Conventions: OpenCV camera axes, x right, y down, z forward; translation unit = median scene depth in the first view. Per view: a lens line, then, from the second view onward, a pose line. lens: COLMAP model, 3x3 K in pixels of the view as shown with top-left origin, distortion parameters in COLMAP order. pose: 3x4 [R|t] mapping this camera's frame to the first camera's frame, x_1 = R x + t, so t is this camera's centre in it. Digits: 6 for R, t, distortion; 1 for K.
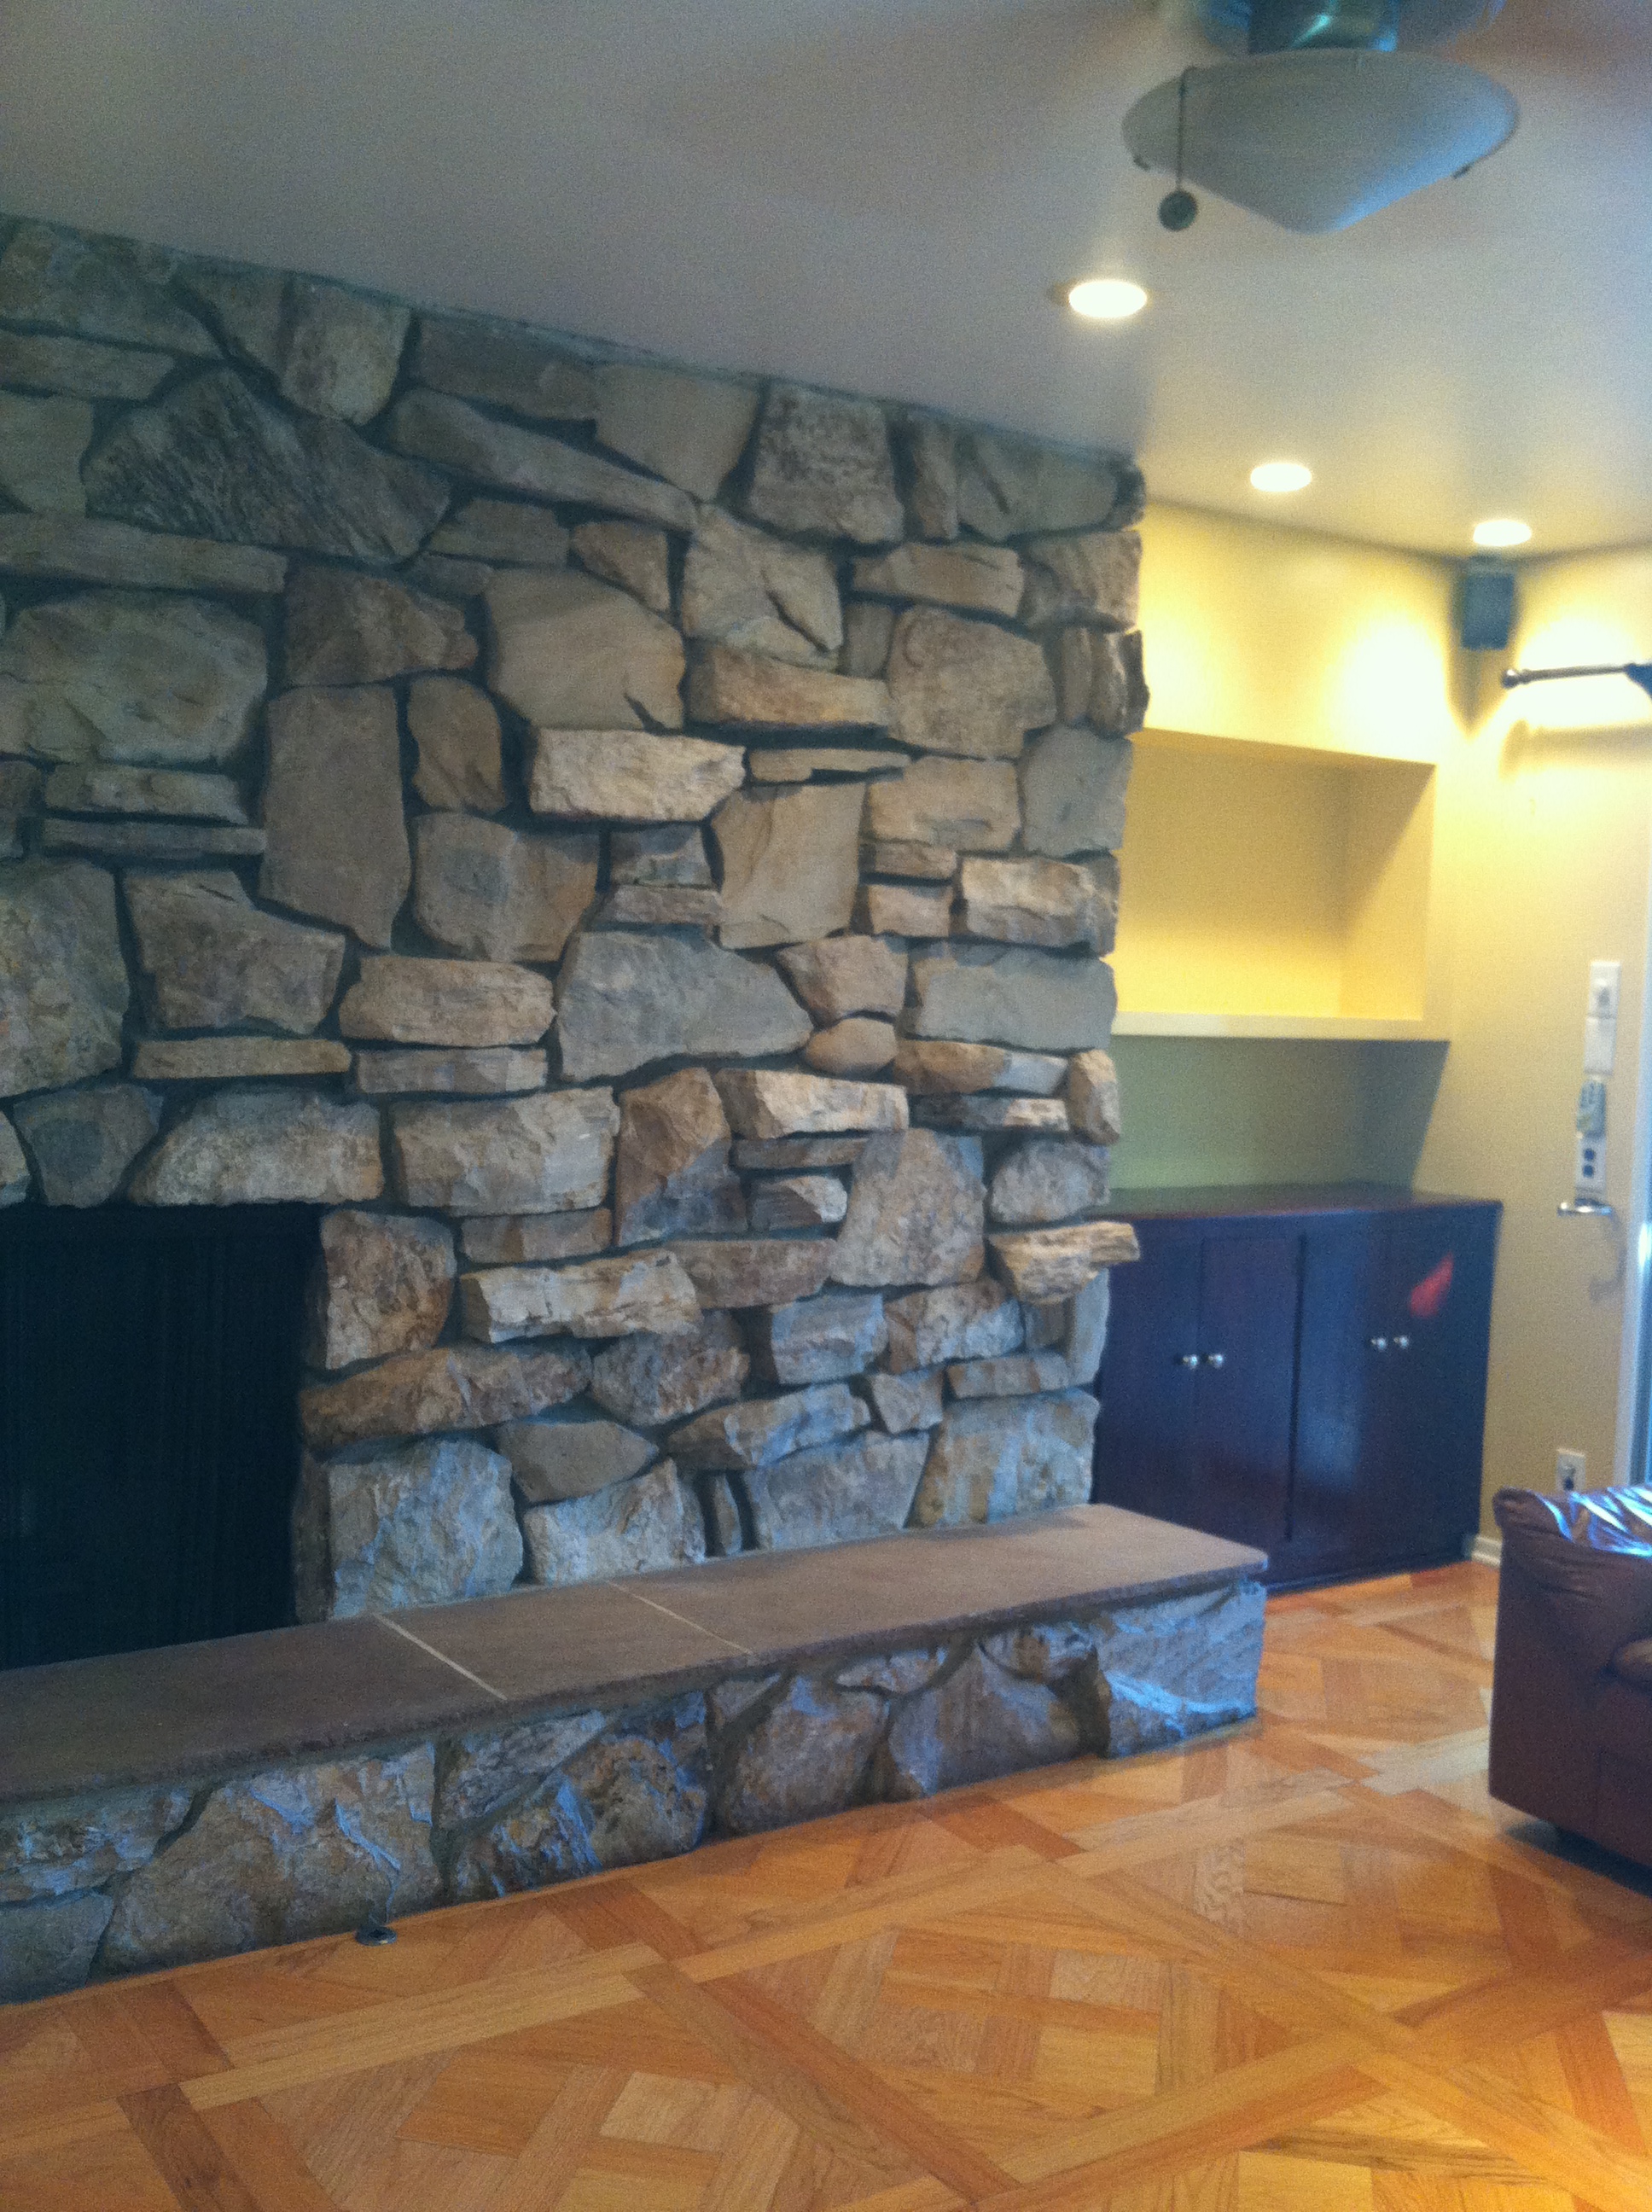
lens RADIAL K [[2188.9, 0, 826.0], [0, 2188.9, 1106.0], [0, 0, 1]] dist [0.129506, 0.006667]
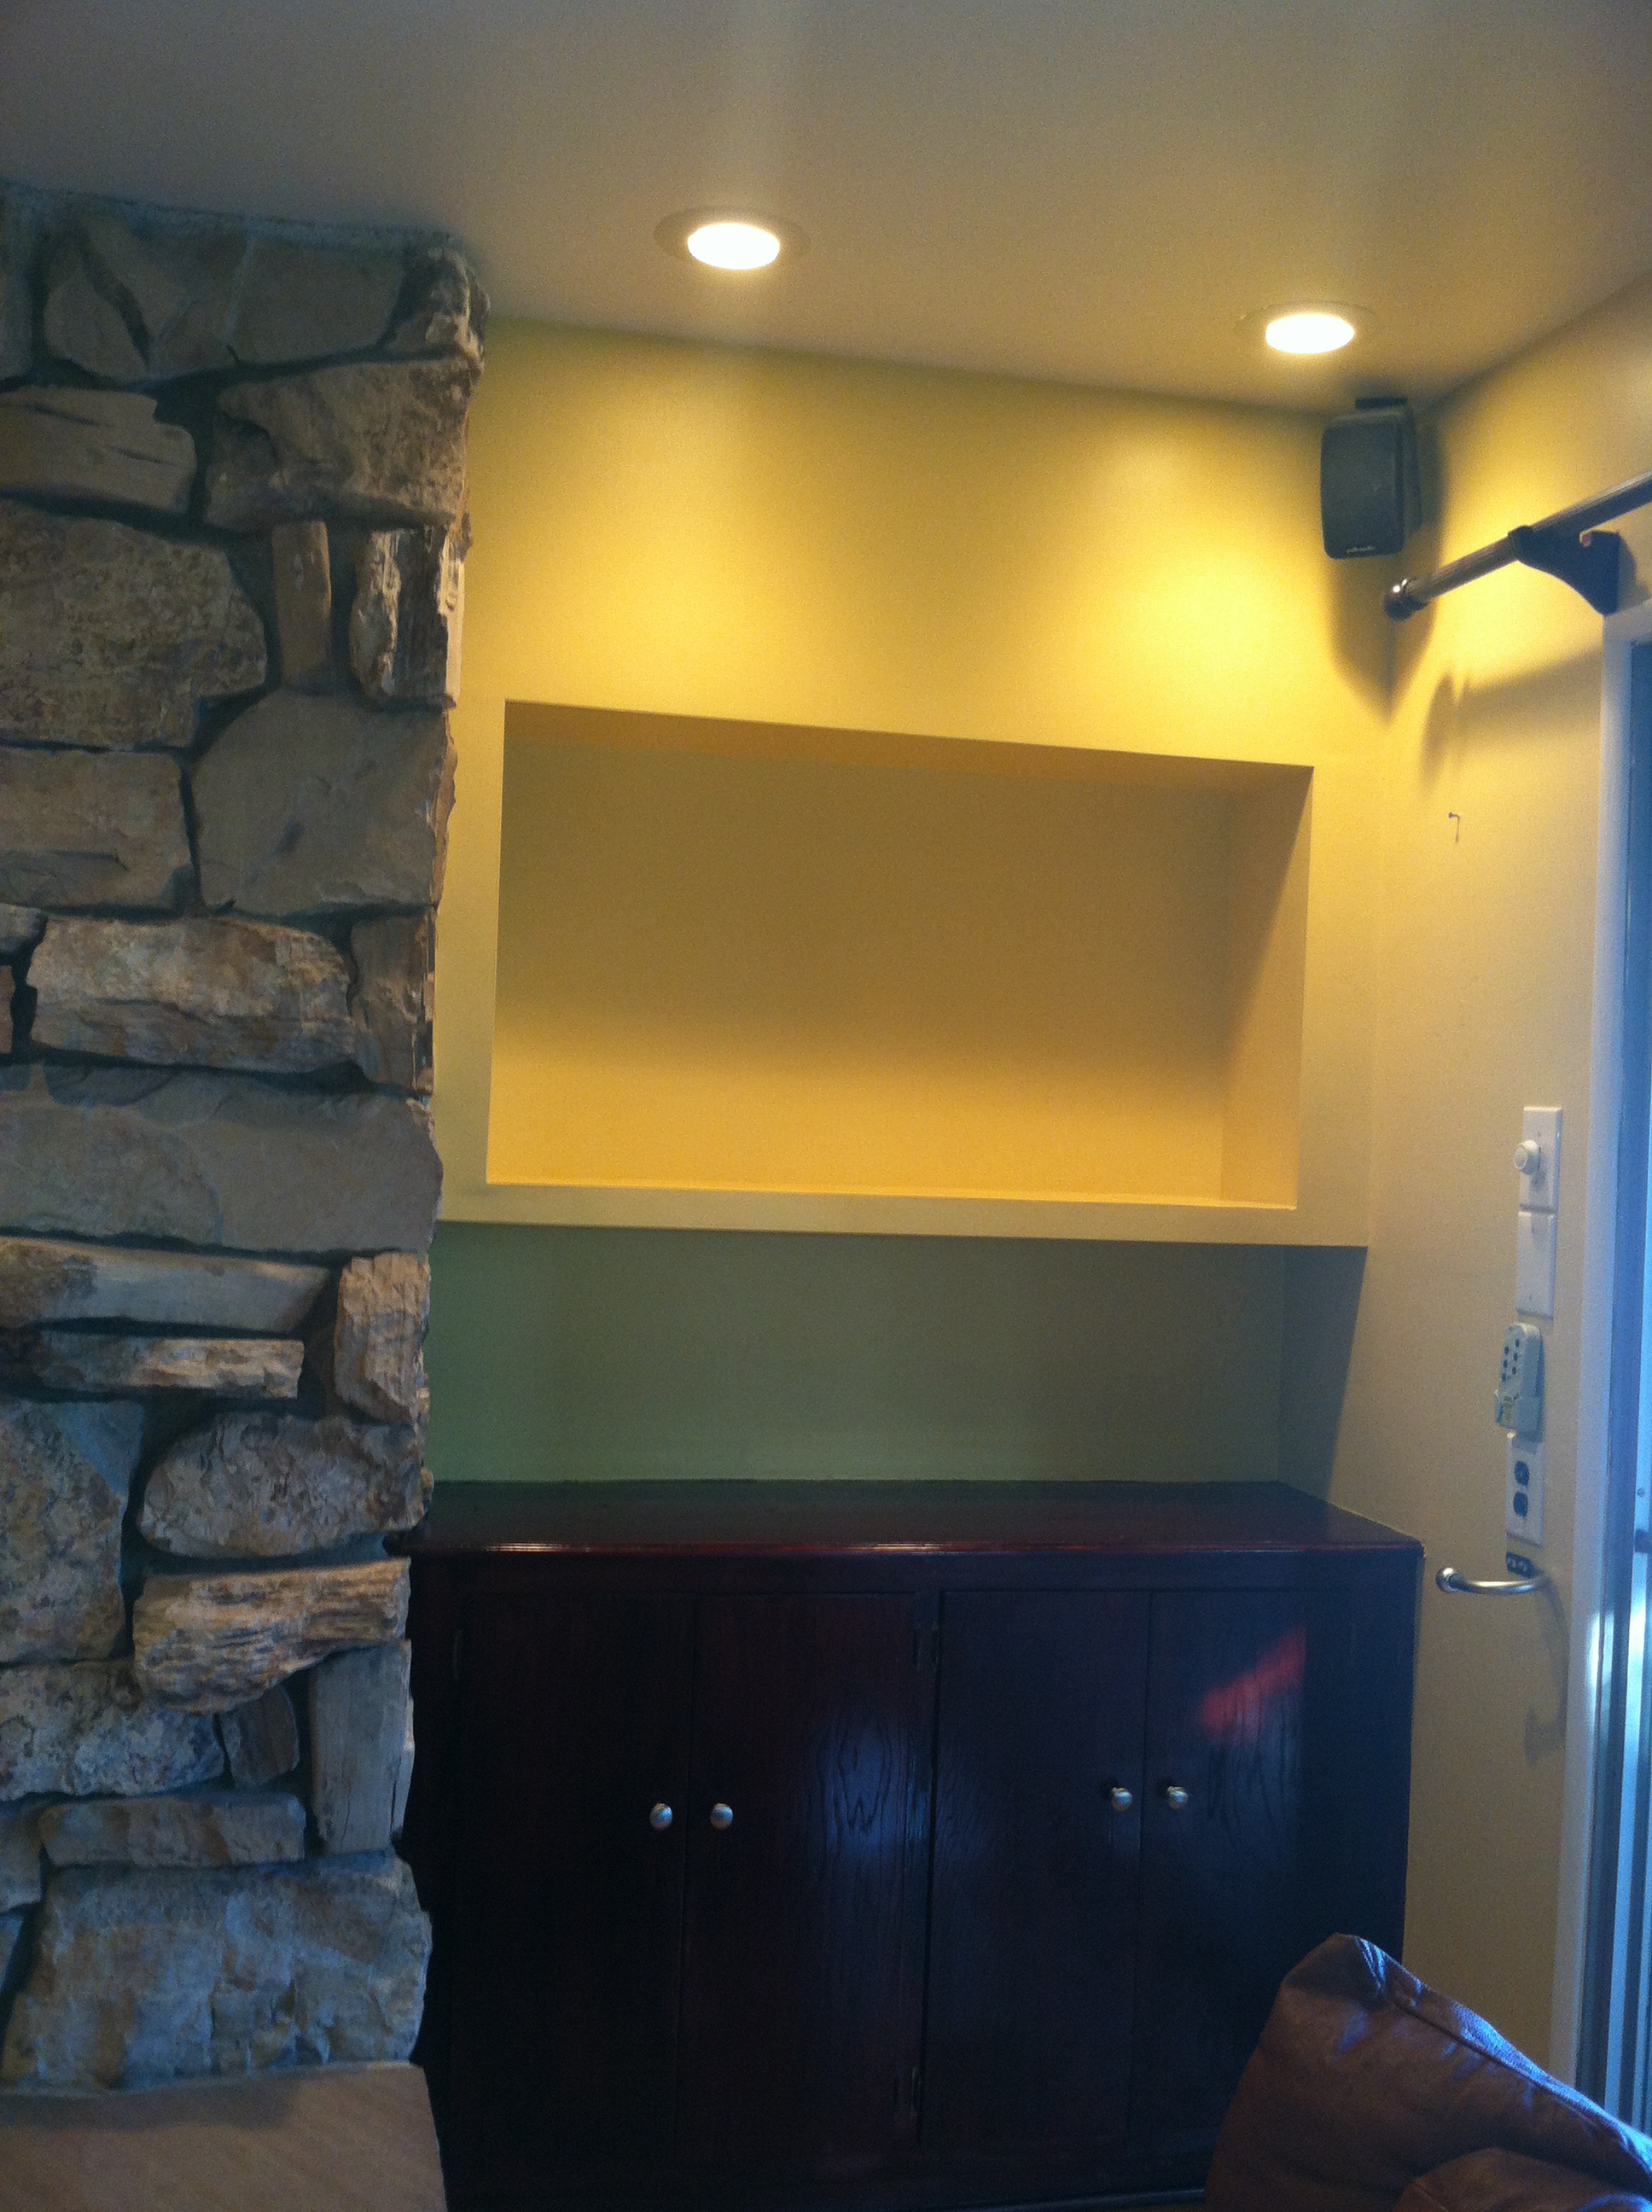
lens RADIAL K [[2113.8, 0, 826.0], [0, 2113.8, 1106.0], [0, 0, 1]] dist [0.060616, -0.186567]
pose [[0.922646, -0.005040, -0.385615, 0.451811], [-0.026160, 0.996793, -0.075621, -0.025978], [0.384759, 0.079859, 0.919556, 0.551499]]
